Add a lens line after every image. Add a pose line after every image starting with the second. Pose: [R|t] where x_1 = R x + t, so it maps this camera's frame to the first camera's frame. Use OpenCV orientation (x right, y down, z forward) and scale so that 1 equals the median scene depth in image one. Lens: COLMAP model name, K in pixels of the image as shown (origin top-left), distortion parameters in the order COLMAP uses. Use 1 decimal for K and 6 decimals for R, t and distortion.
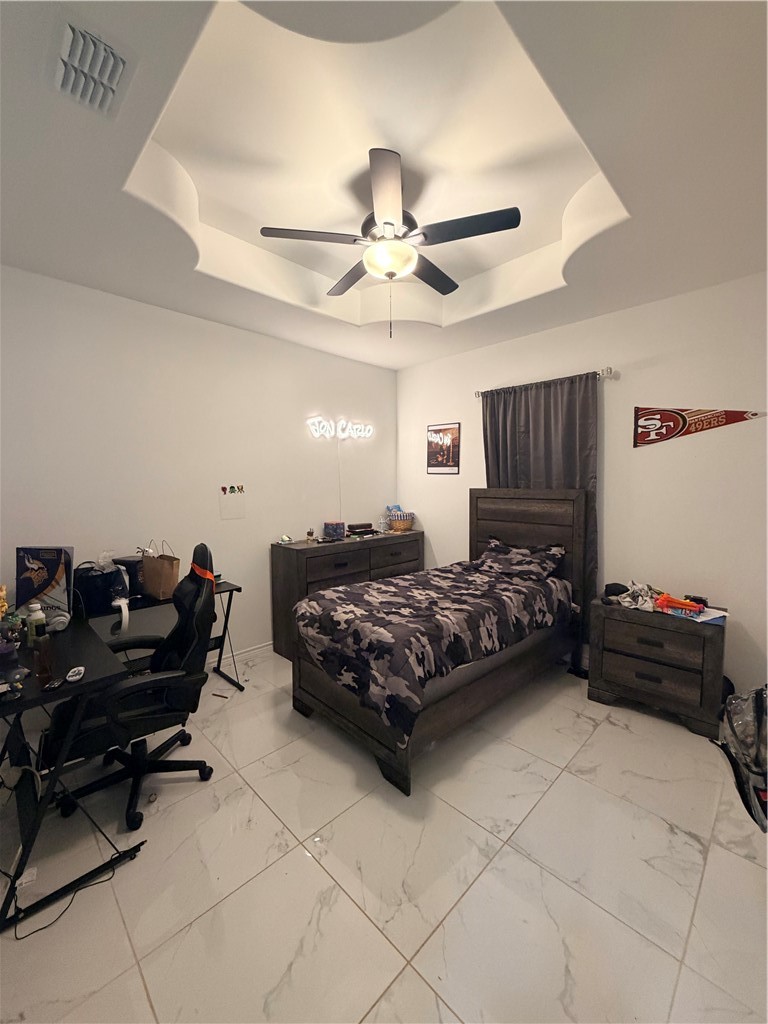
lens RADIAL K [[410.2, 0, 385.6], [0, 410.2, 508.5], [0, 0, 1]] dist [-0.000830, 0.000405]
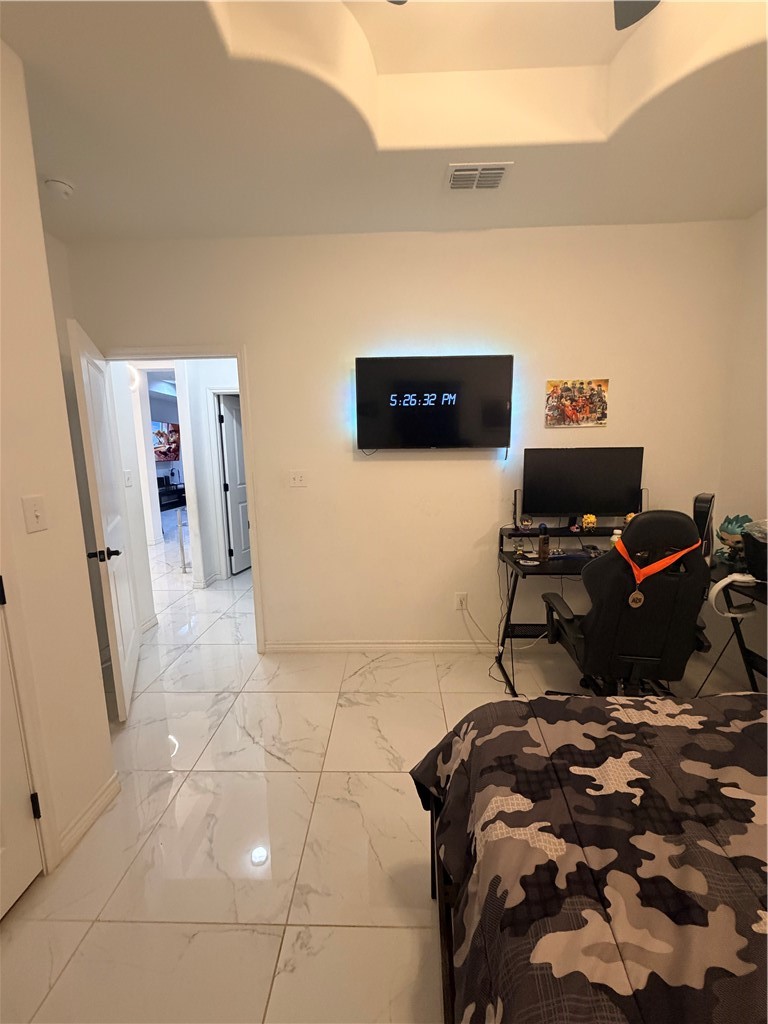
lens RADIAL K [[410.2, 0, 384.8], [0, 410.2, 510.9], [0, 0, 1]] dist [-0.000830, 0.000405]
pose [[-0.722615, 0.125504, -0.679762, 0.452647], [-0.028442, 0.977149, 0.210645, -0.058551], [0.690666, 0.171549, -0.702533, 1.198908]]
